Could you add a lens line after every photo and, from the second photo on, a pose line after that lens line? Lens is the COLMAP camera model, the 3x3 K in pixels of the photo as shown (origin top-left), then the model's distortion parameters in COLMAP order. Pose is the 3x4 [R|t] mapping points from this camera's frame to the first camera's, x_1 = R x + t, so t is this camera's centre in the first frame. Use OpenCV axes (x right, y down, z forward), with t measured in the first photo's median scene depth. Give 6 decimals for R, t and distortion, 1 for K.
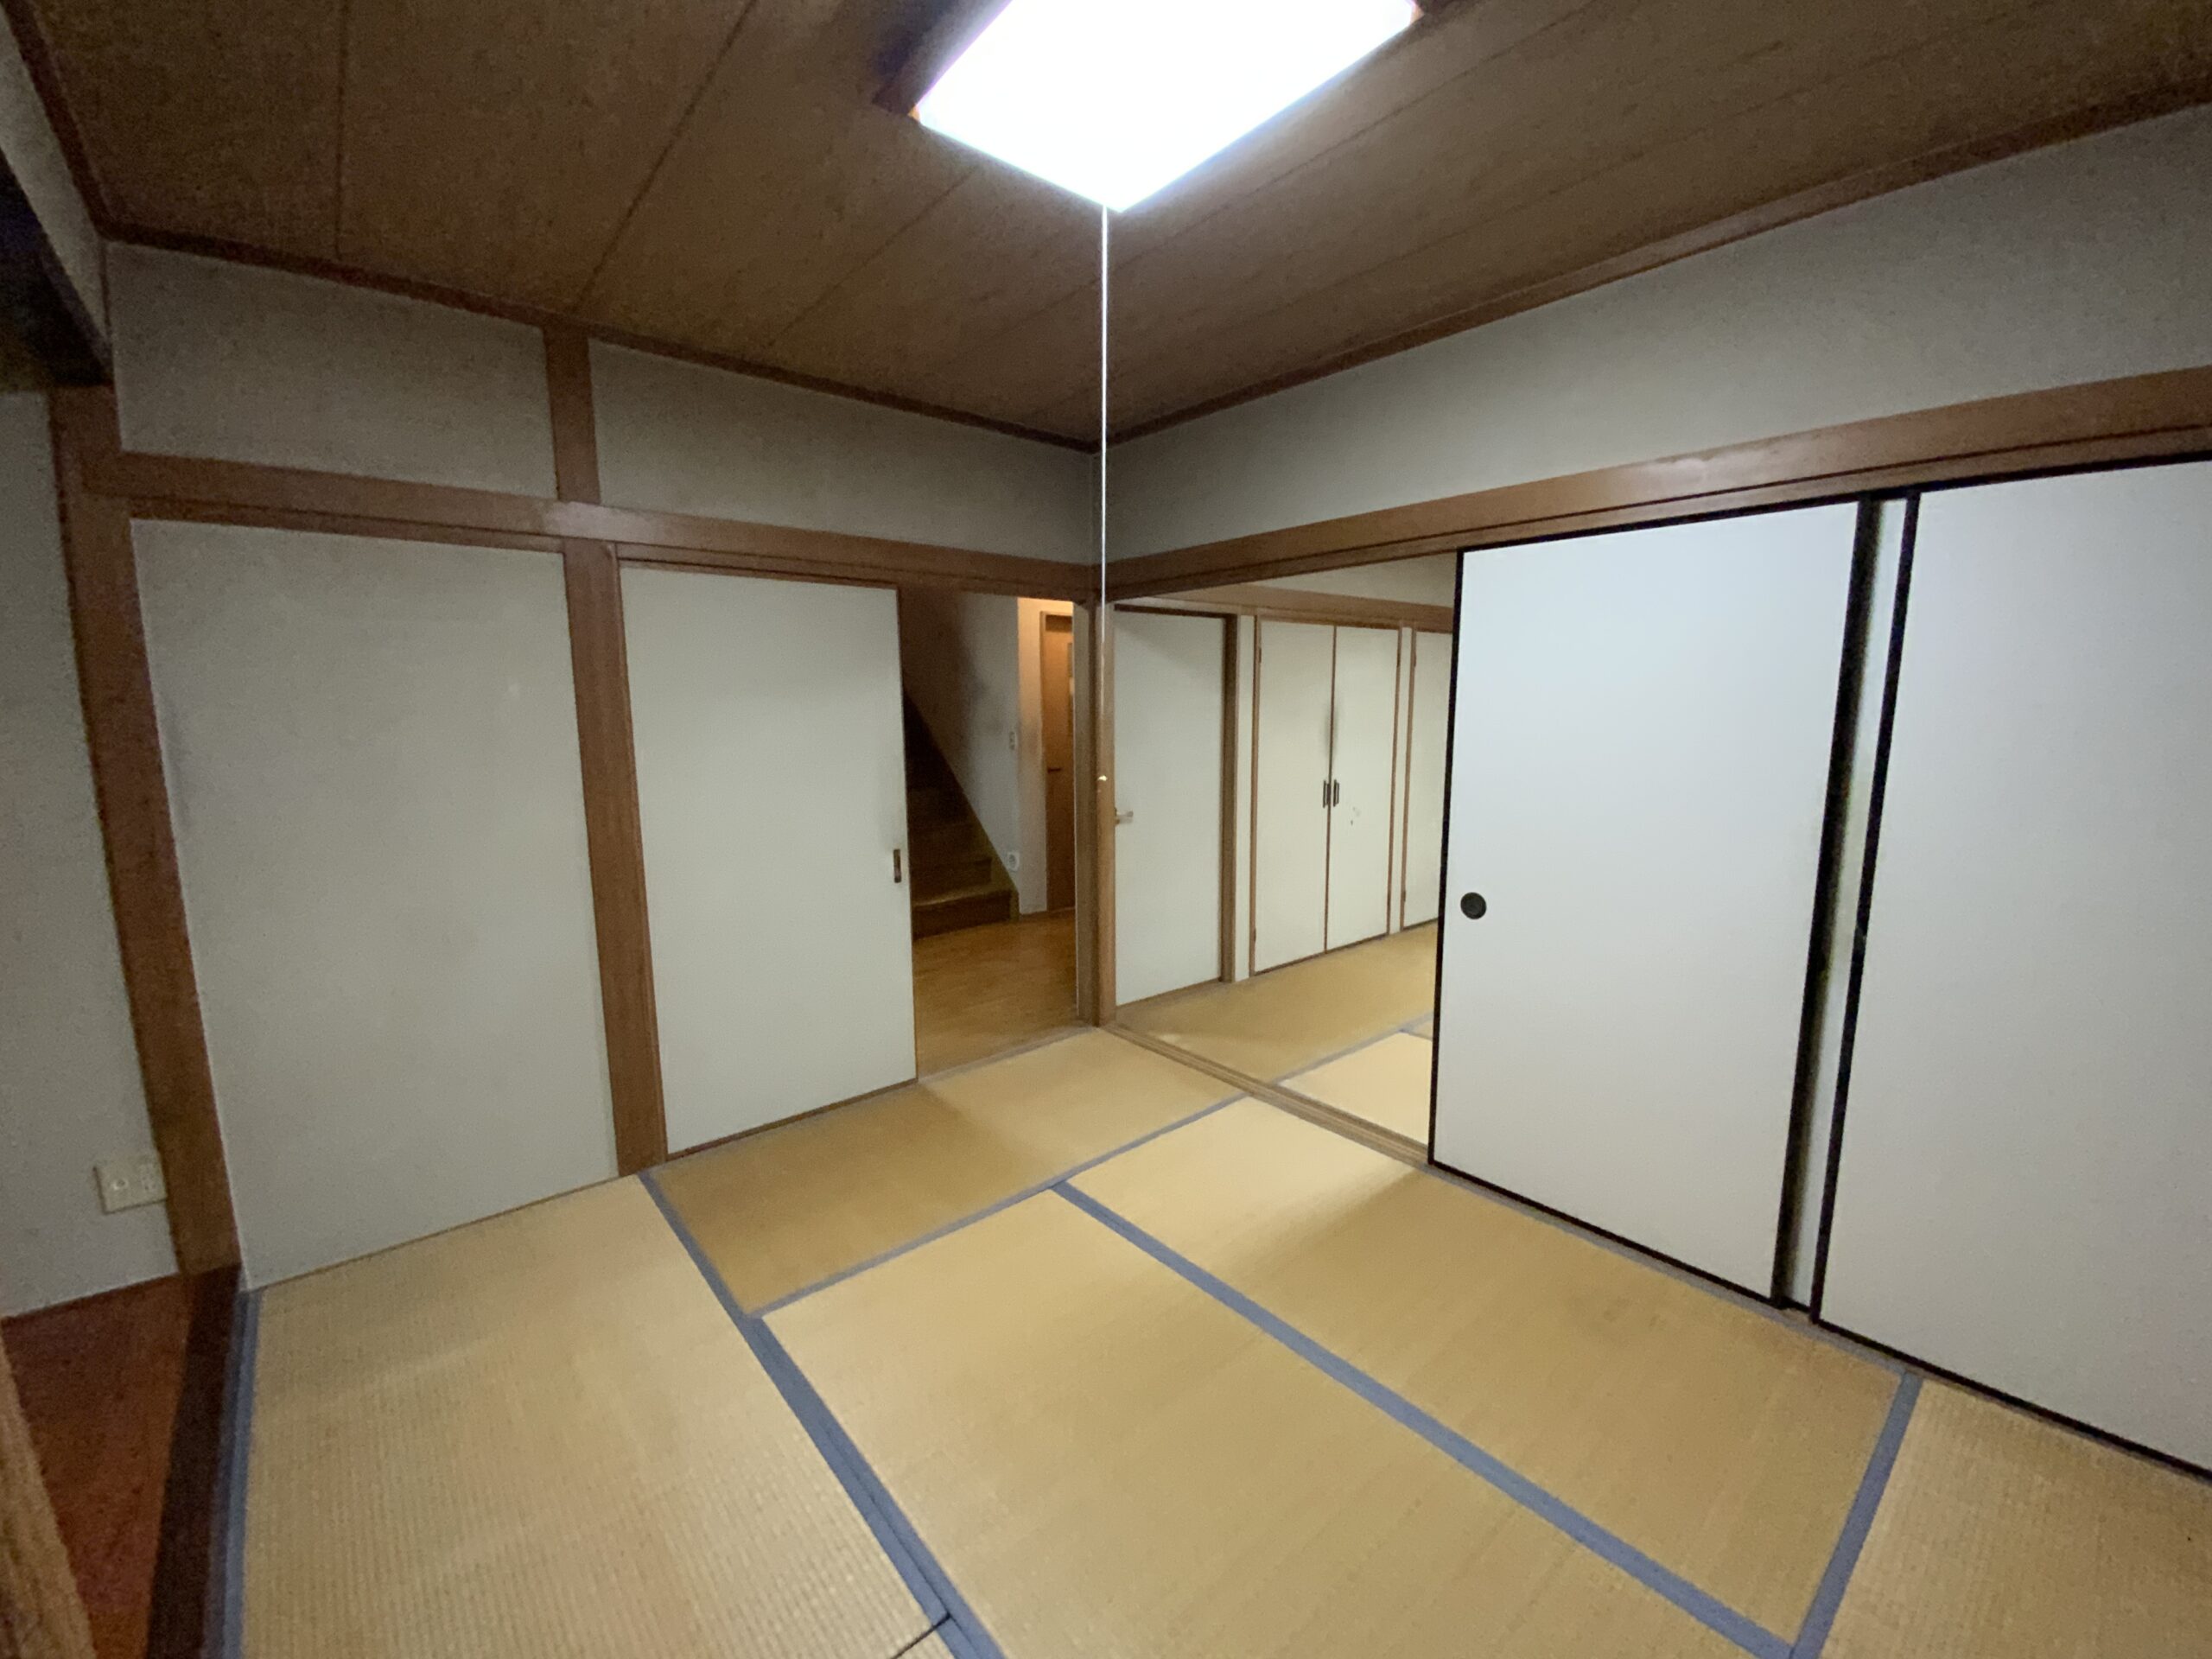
lens RADIAL K [[986.4, 0, 1141.1], [0, 986.4, 823.8], [0, 0, 1]] dist [0.000347, -0.000113]
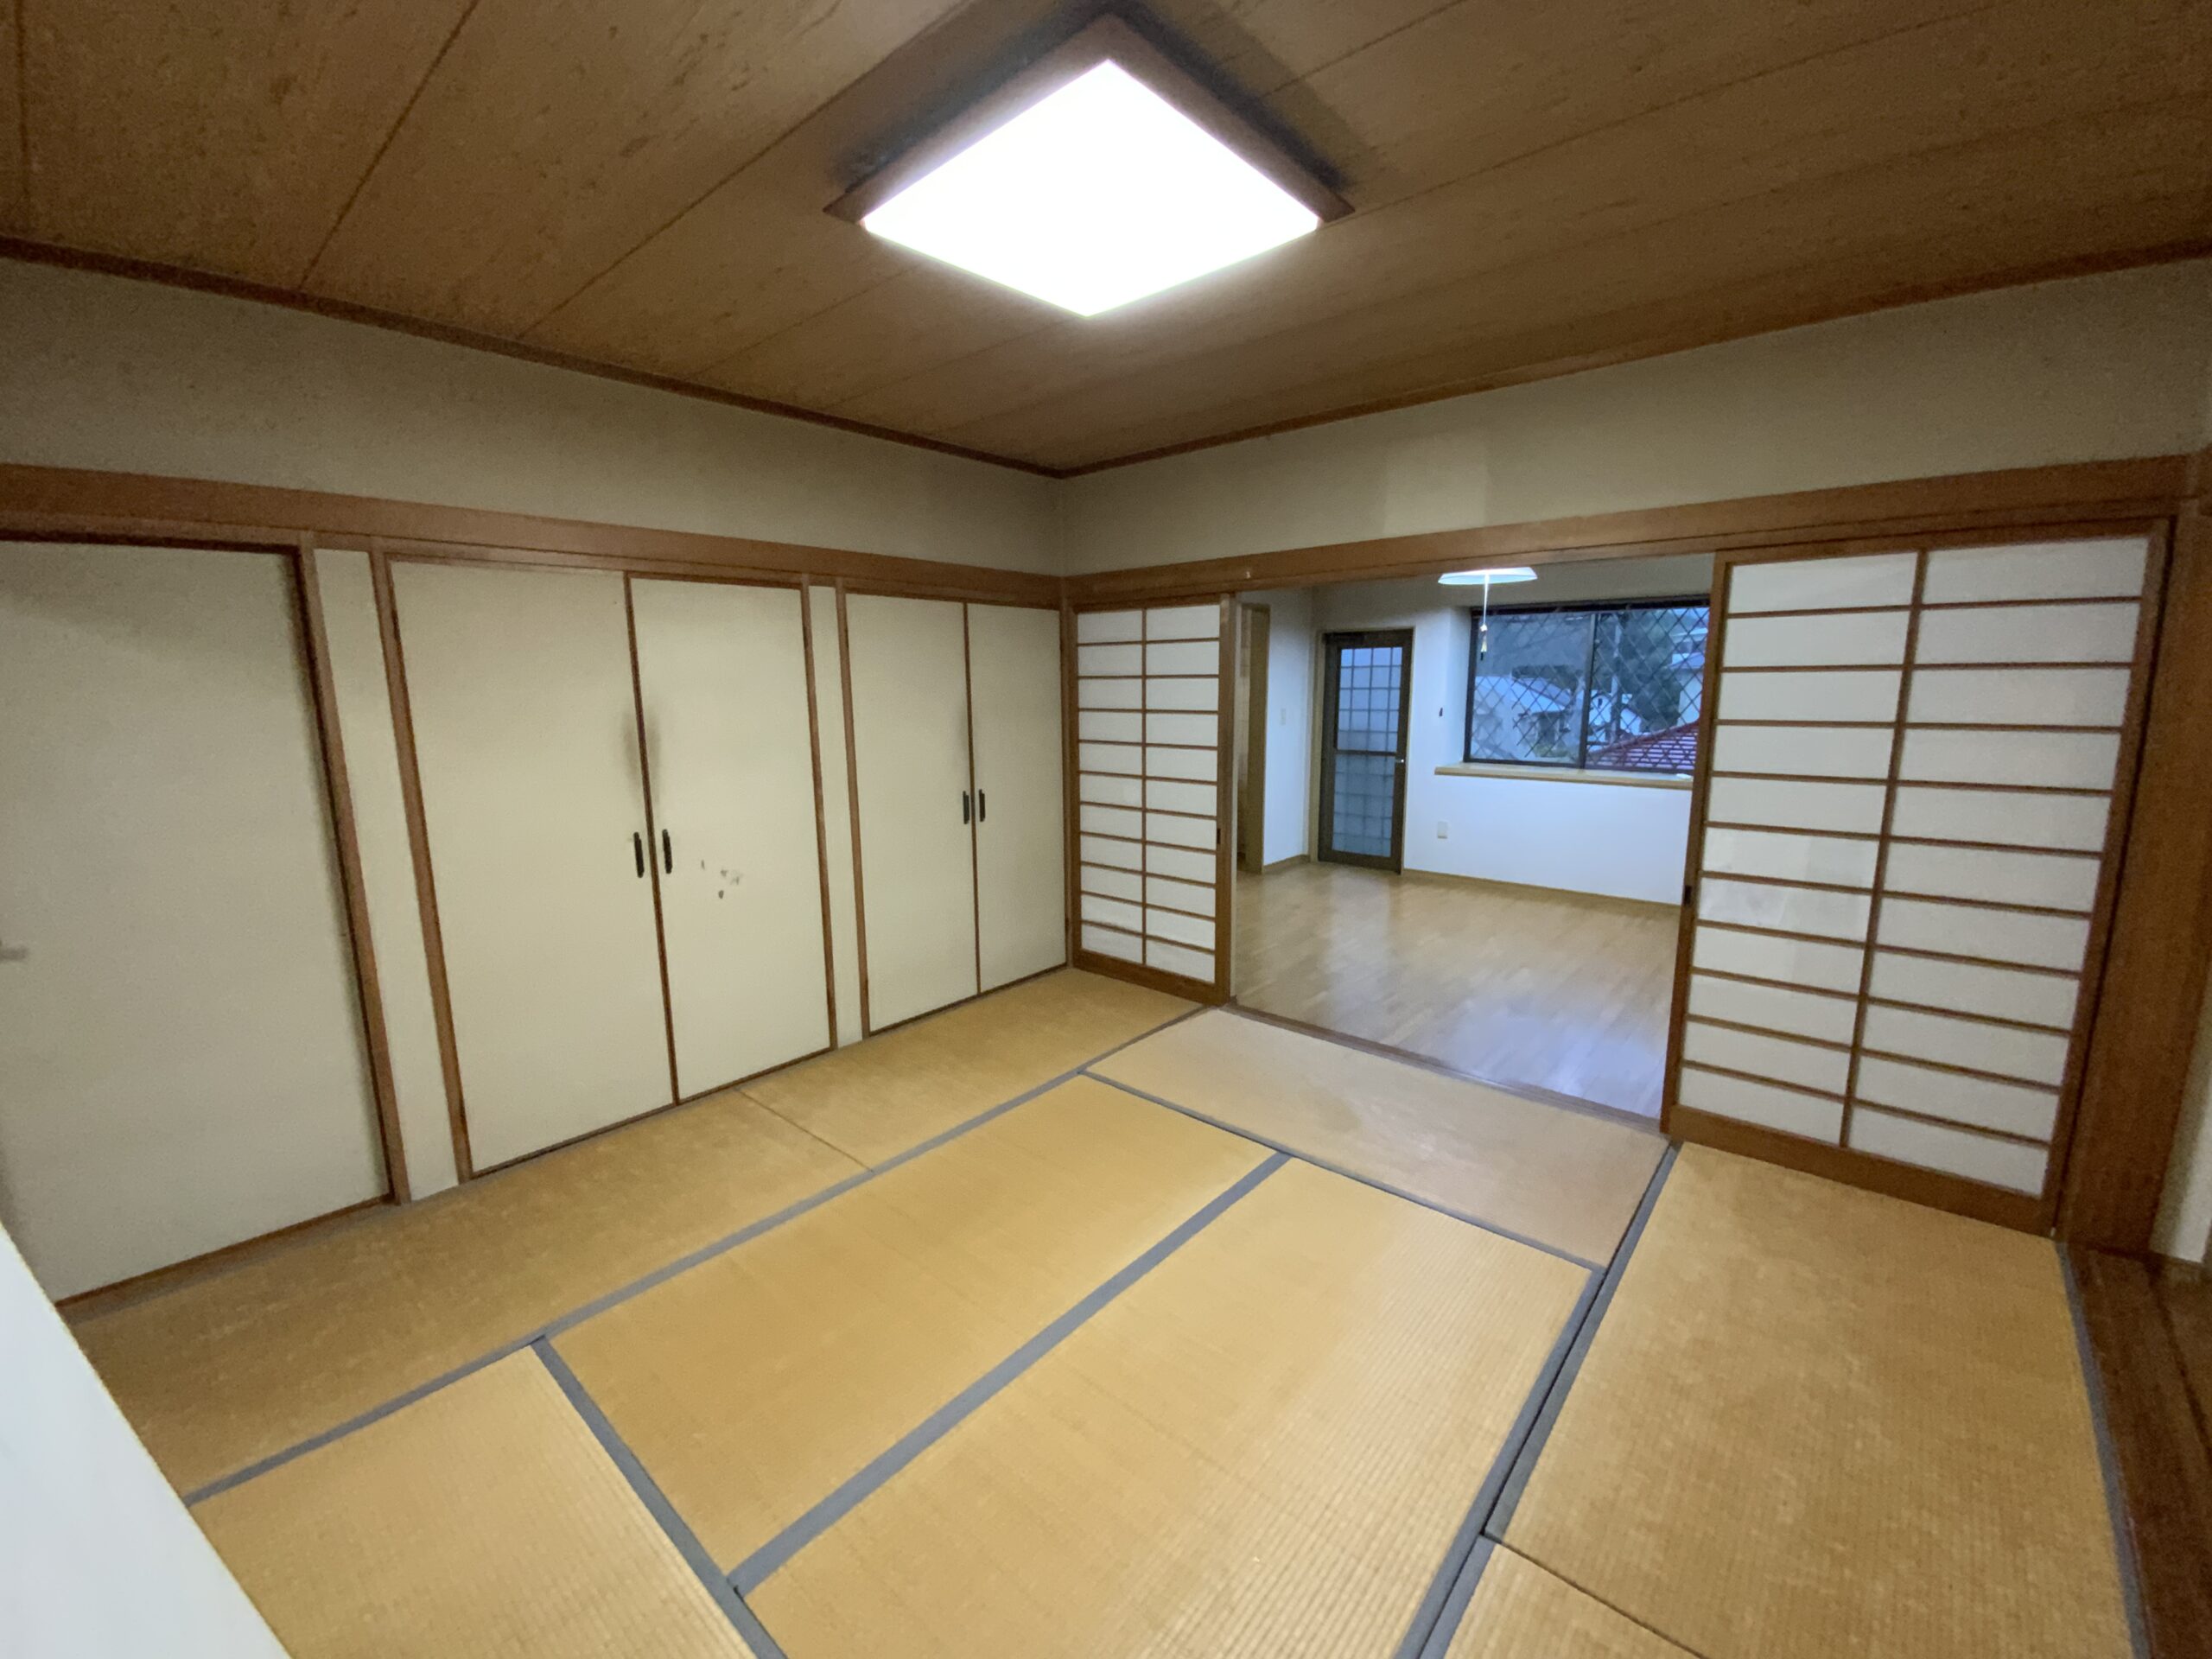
lens RADIAL K [[904.8, 0, 1106.0], [0, 904.8, 829.5], [0, 0, 1]] dist [0.000304, 0.000004]
pose [[0.996048, -0.032974, 0.082472, 0.246597], [0.030637, 0.999097, 0.029450, -0.031437], [-0.083369, -0.026807, 0.996158, 0.237793]]
